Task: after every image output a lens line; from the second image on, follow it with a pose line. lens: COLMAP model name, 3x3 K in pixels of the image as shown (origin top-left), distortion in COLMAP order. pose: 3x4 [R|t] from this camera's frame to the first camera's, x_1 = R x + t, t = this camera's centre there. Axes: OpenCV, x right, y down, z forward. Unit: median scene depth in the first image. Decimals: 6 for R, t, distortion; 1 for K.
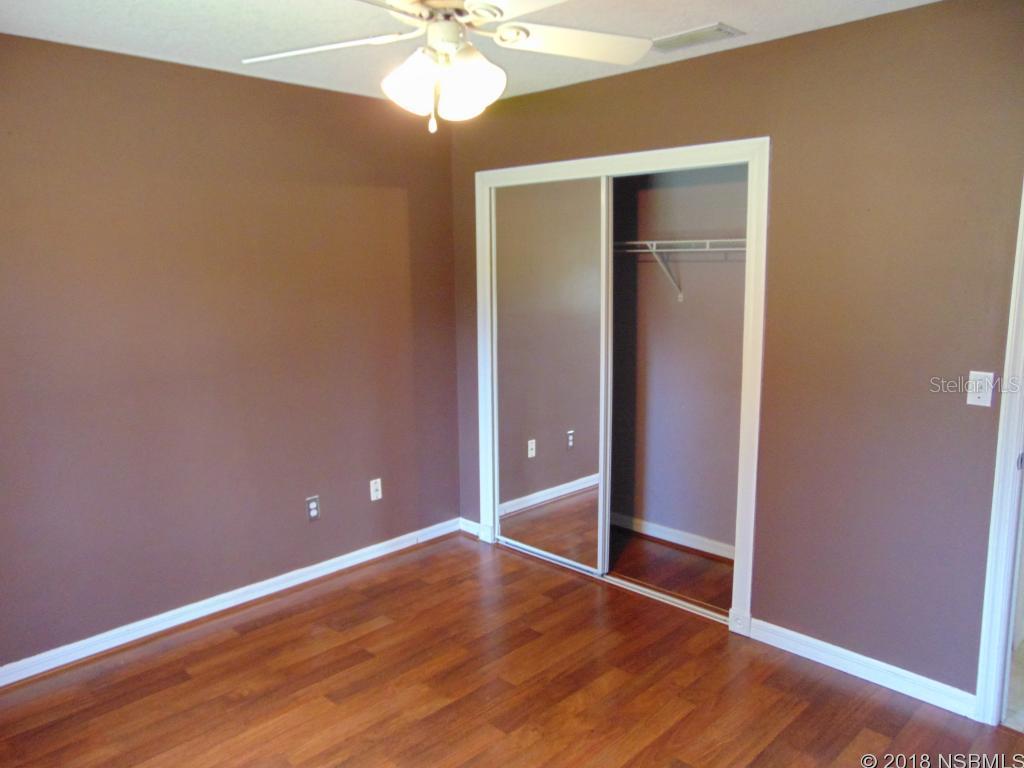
lens RADIAL K [[767.1, 0, 509.5], [0, 767.1, 380.3], [0, 0, 1]] dist [-0.009575, -0.000174]
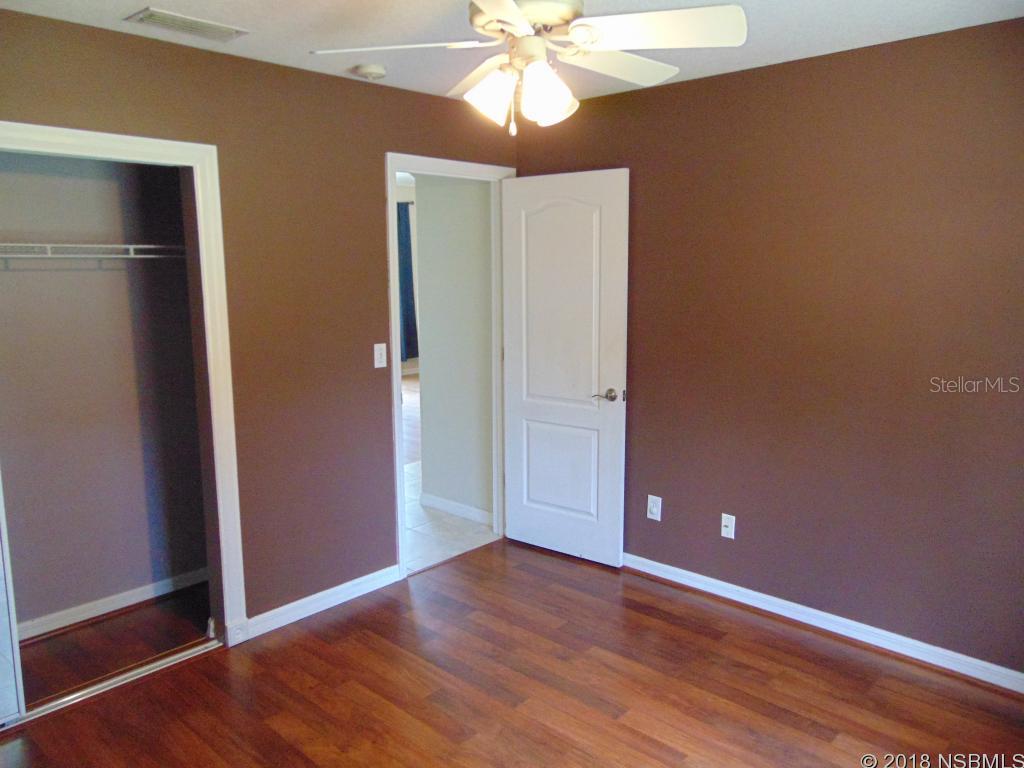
lens RADIAL K [[767.1, 0, 509.5], [0, 767.1, 380.3], [0, 0, 1]] dist [-0.009575, -0.000174]
pose [[-0.049040, -0.140724, 0.988834, -0.742697], [0.160337, 0.976076, 0.146860, -0.104339], [-0.985843, 0.165748, -0.025304, 0.711752]]
